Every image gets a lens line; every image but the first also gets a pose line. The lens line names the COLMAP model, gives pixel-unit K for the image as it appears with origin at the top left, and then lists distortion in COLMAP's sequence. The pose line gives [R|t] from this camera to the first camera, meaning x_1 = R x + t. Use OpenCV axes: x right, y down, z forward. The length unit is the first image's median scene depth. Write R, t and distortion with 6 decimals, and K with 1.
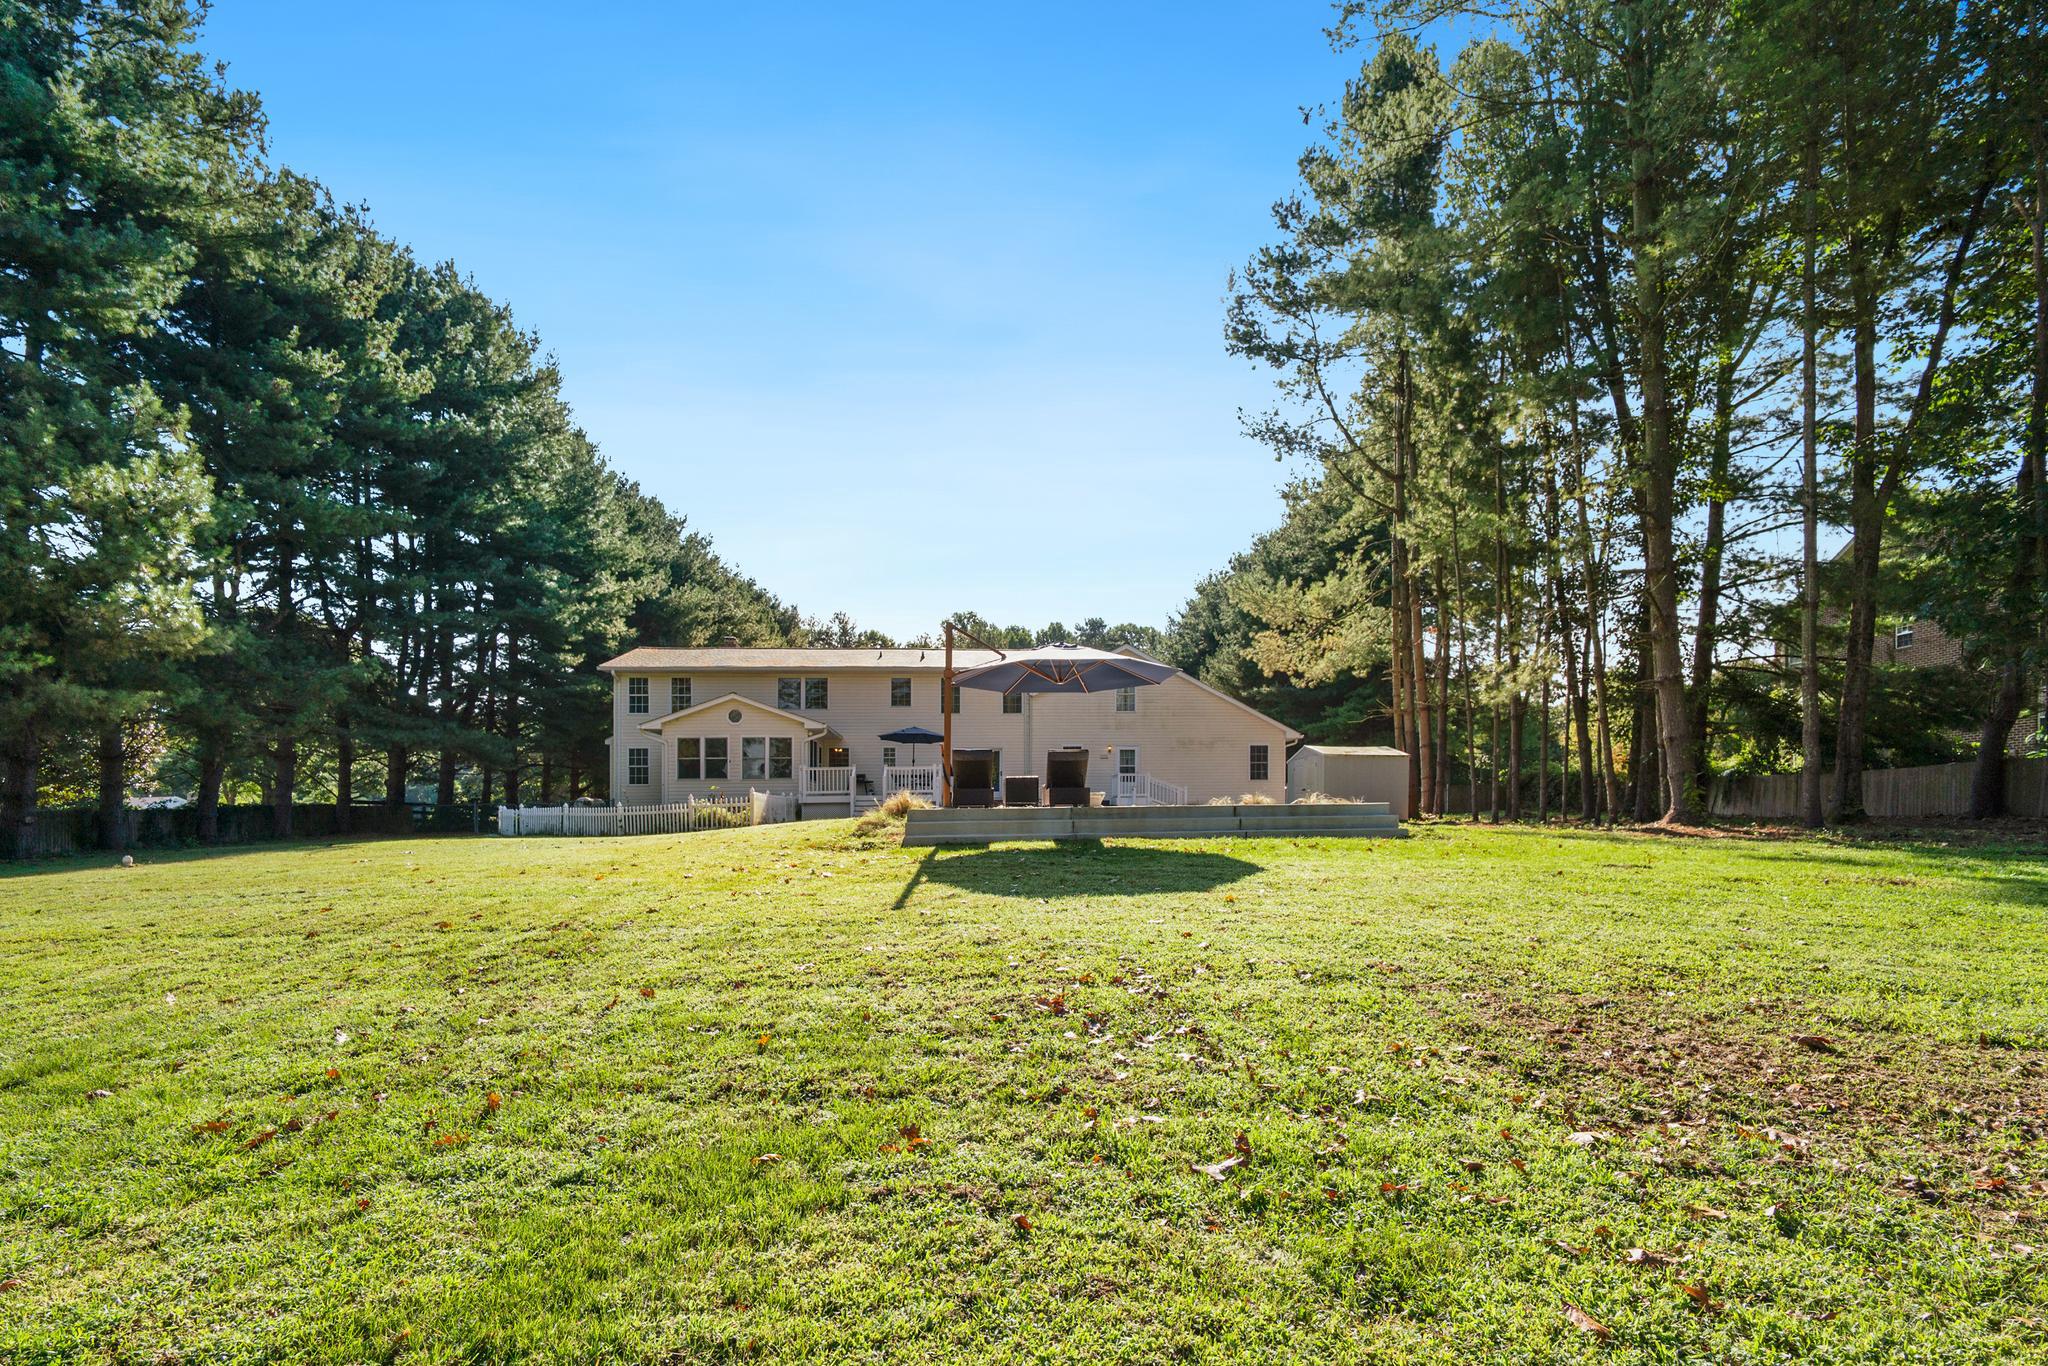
lens RADIAL K [[913.2, 0, 930.7], [0, 913.2, 794.2], [0, 0, 1]] dist [-0.002356, 0.002957]
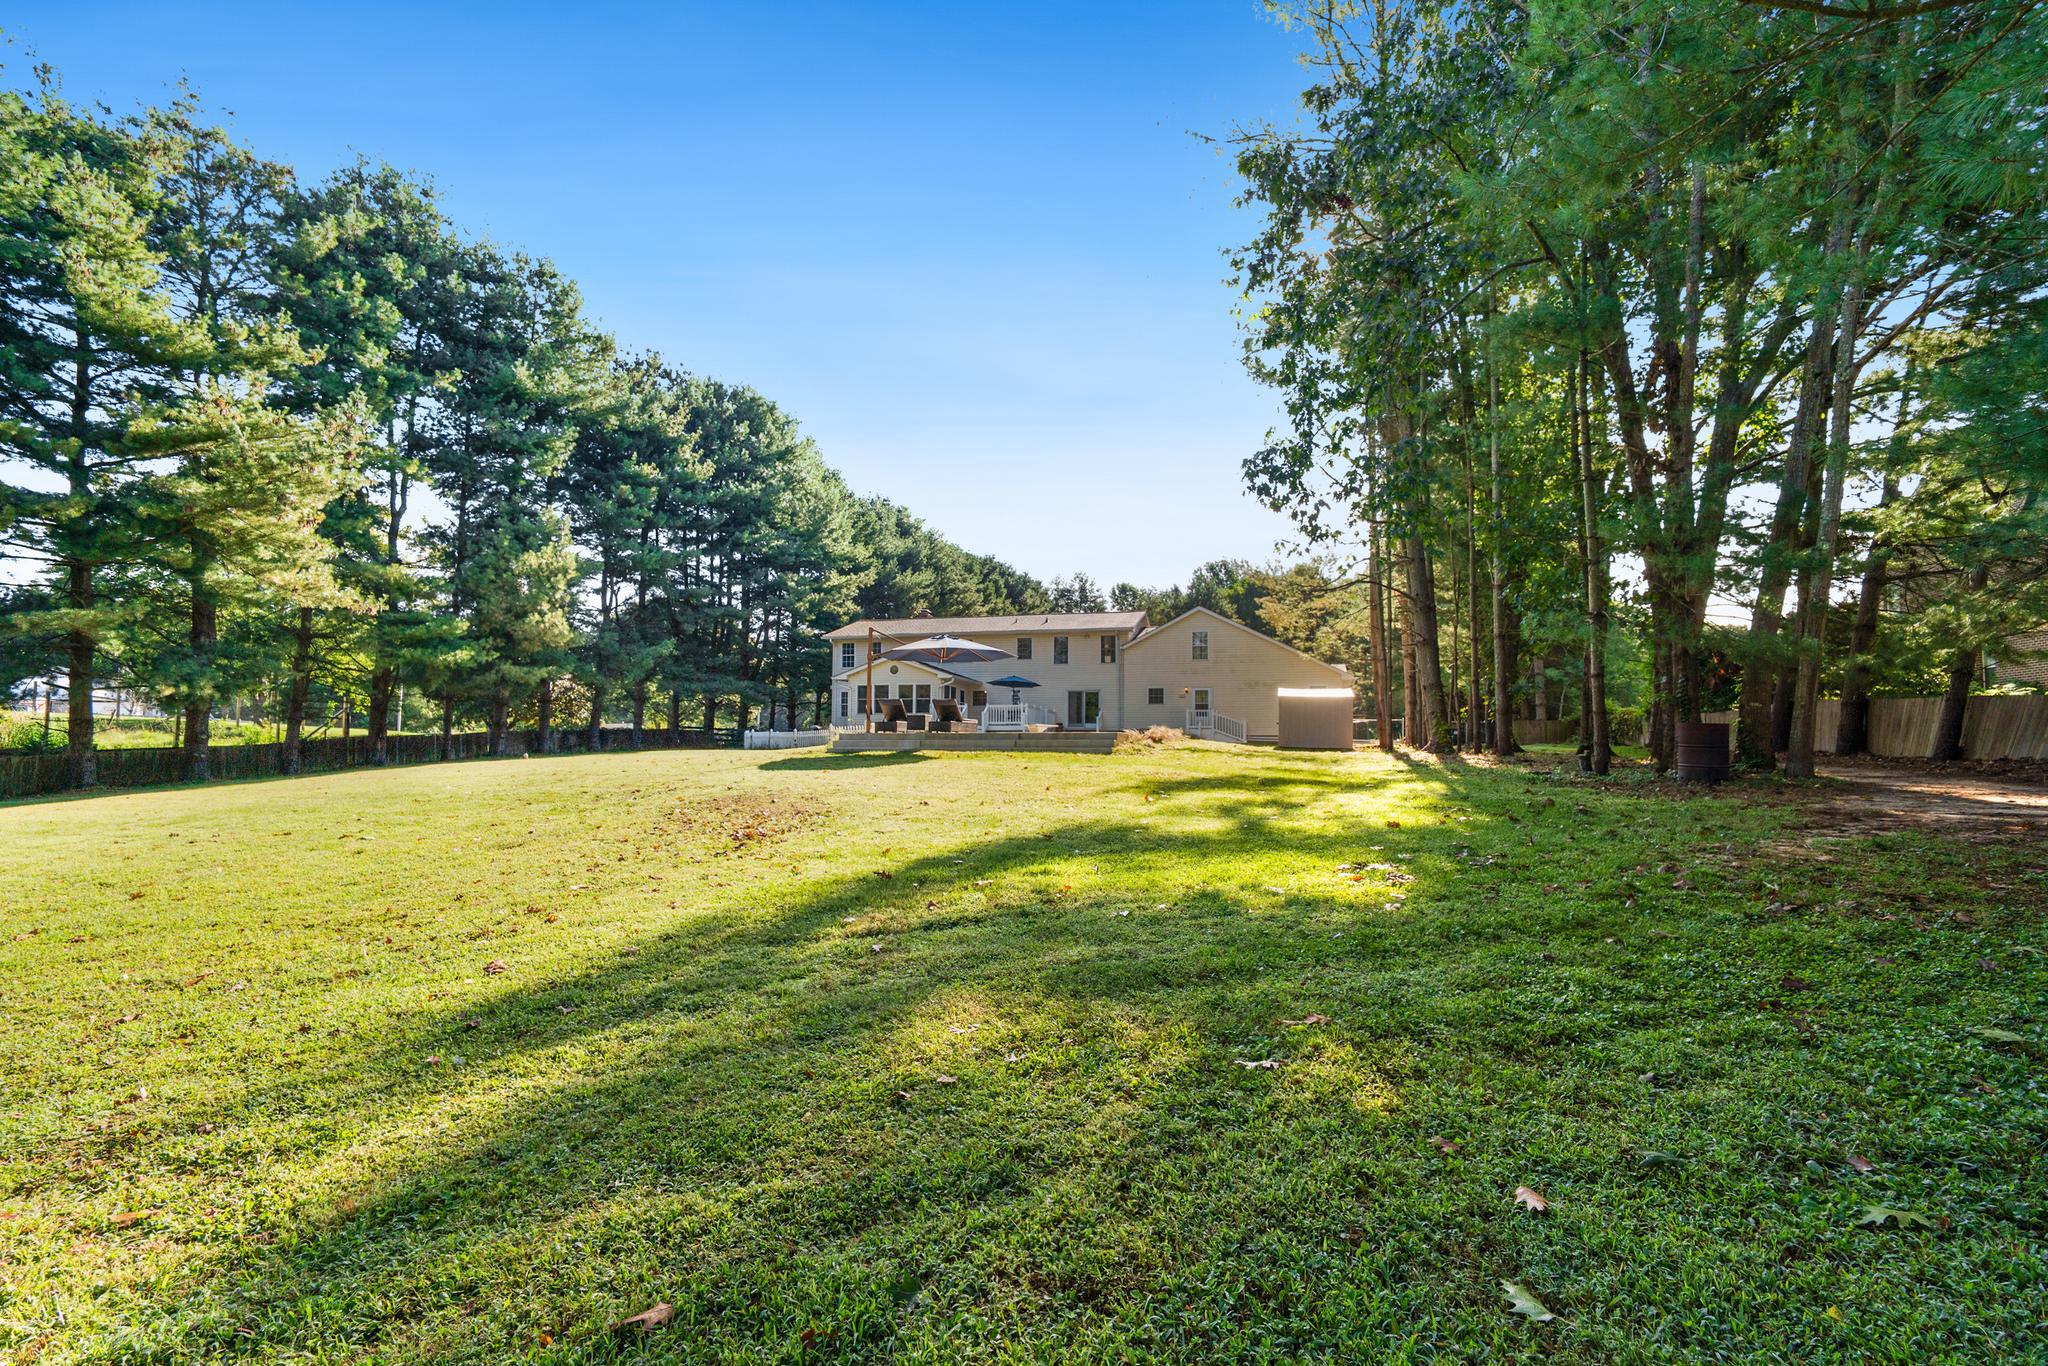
lens RADIAL K [[913.2, 0, 1036.7], [0, 913.2, 682.5], [0, 0, 1]] dist [-0.002356, 0.002957]
pose [[0.946948, -0.006153, -0.321329, 0.476587], [-0.008217, 0.999026, -0.043347, -0.004698], [0.321283, 0.043688, 0.945975, -0.308653]]
